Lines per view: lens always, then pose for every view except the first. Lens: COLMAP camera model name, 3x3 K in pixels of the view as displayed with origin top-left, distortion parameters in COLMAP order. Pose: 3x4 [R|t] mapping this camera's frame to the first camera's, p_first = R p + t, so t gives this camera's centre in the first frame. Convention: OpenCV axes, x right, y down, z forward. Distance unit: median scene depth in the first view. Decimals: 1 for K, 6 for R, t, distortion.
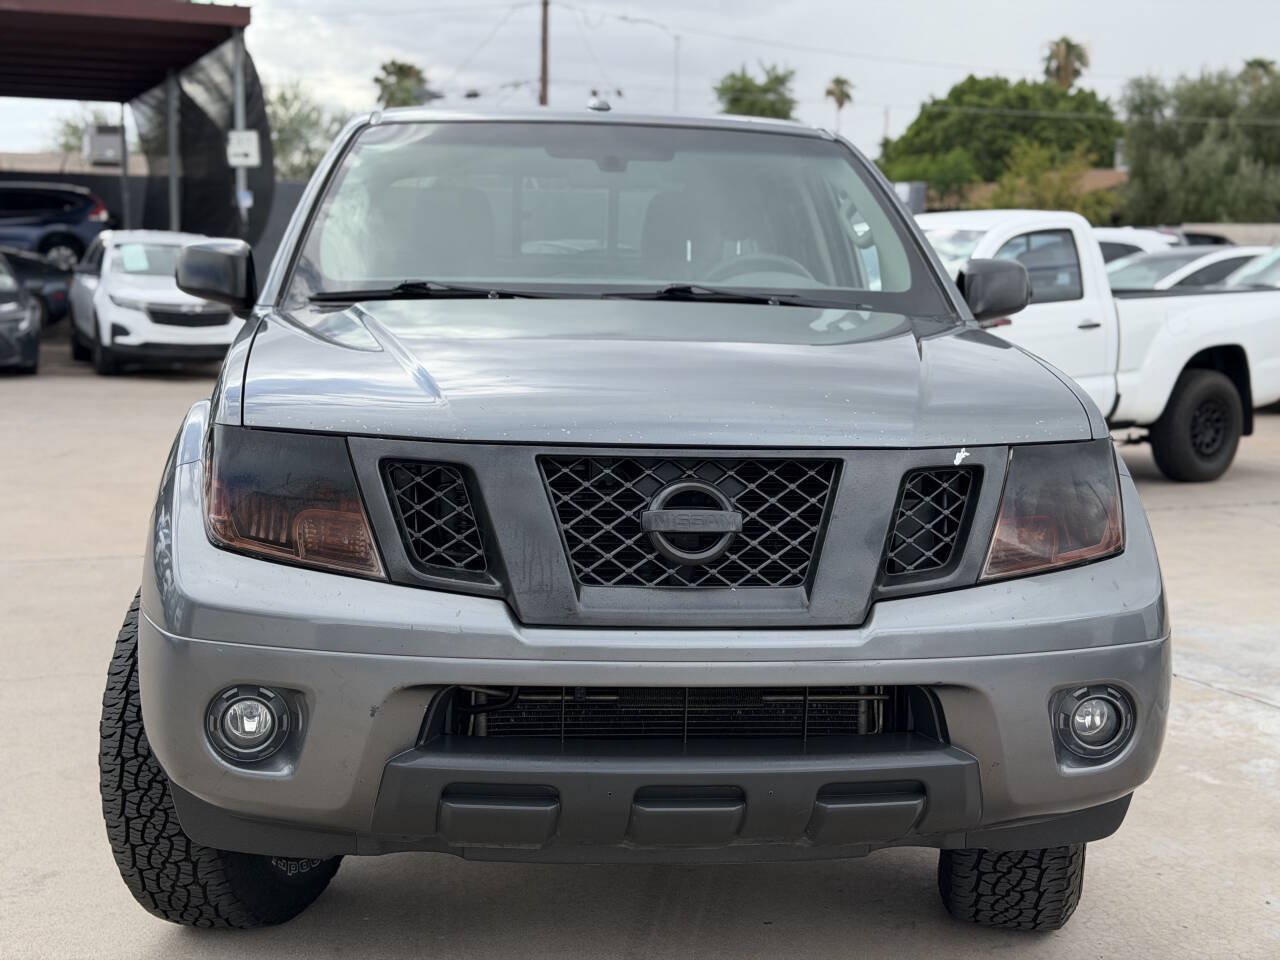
lens RADIAL K [[1818.3, 0, 631.8], [0, 1818.3, 482.0], [0, 0, 1]] dist [0.123008, 0.058982]
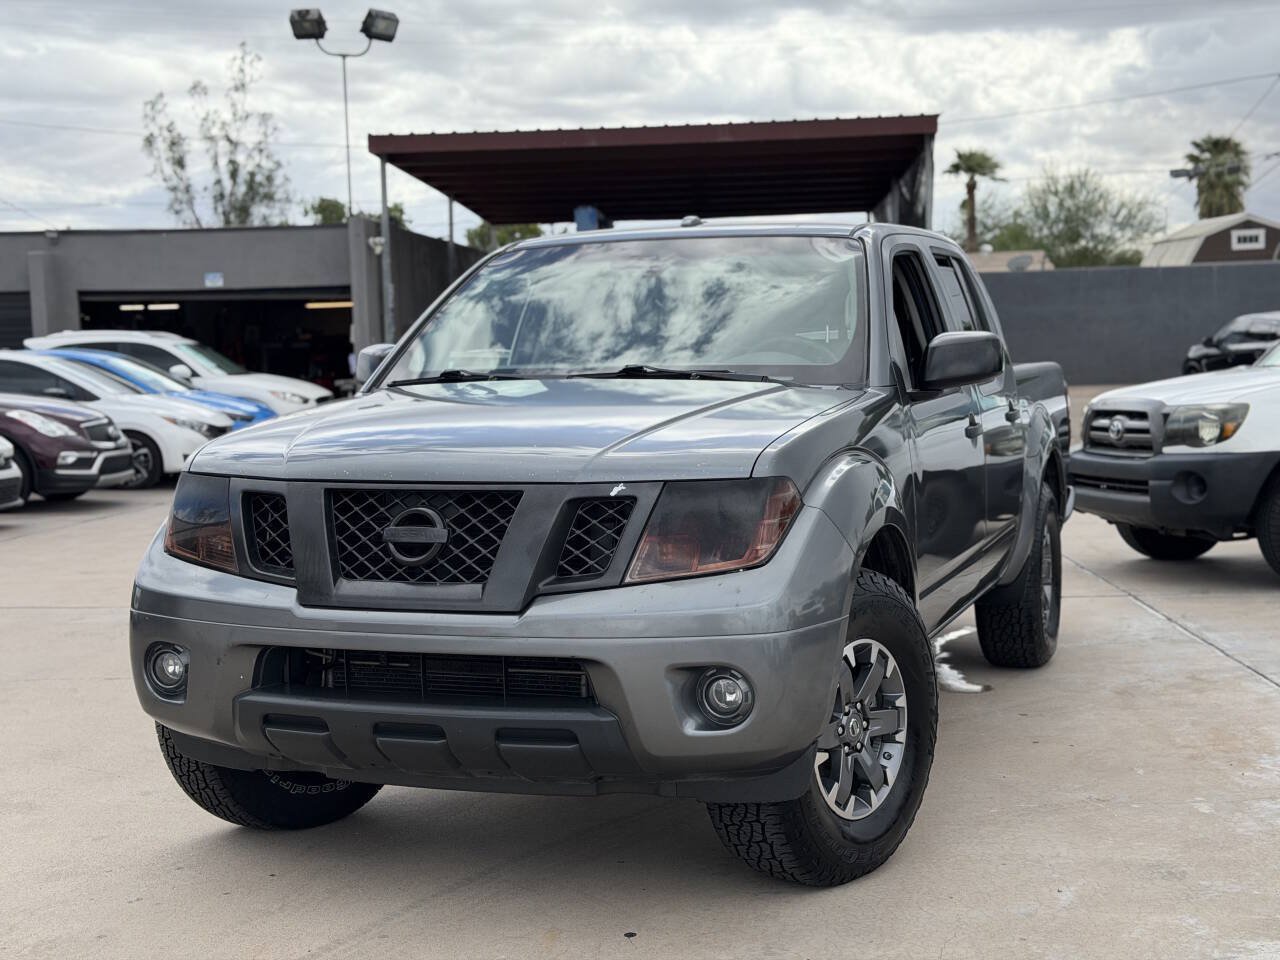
lens RADIAL K [[1818.3, 0, 631.8], [0, 1818.3, 482.0], [0, 0, 1]] dist [0.123008, 0.058982]
pose [[0.889967, -0.007122, -0.455970, 0.791336], [-0.014474, 0.998933, -0.043853, 0.038345], [0.455796, 0.045628, 0.888914, -0.169436]]
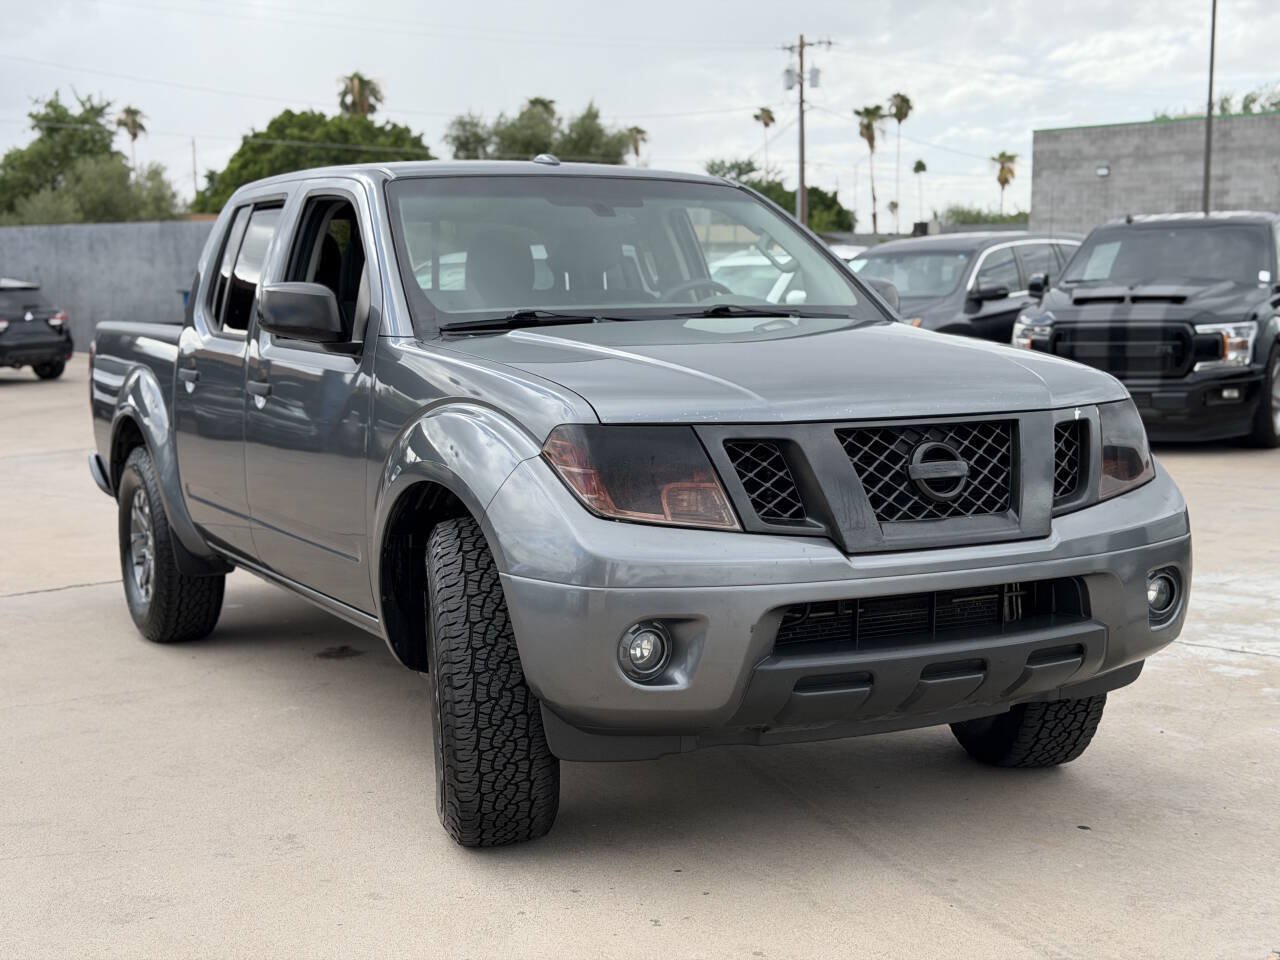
lens RADIAL K [[1818.3, 0, 631.8], [0, 1818.3, 482.0], [0, 0, 1]] dist [0.123008, 0.058982]
pose [[0.928583, -0.072947, 0.363885, -0.657149], [0.078913, 0.996880, -0.001531, 0.013764], [-0.362638, 0.030137, 0.931443, -0.190783]]
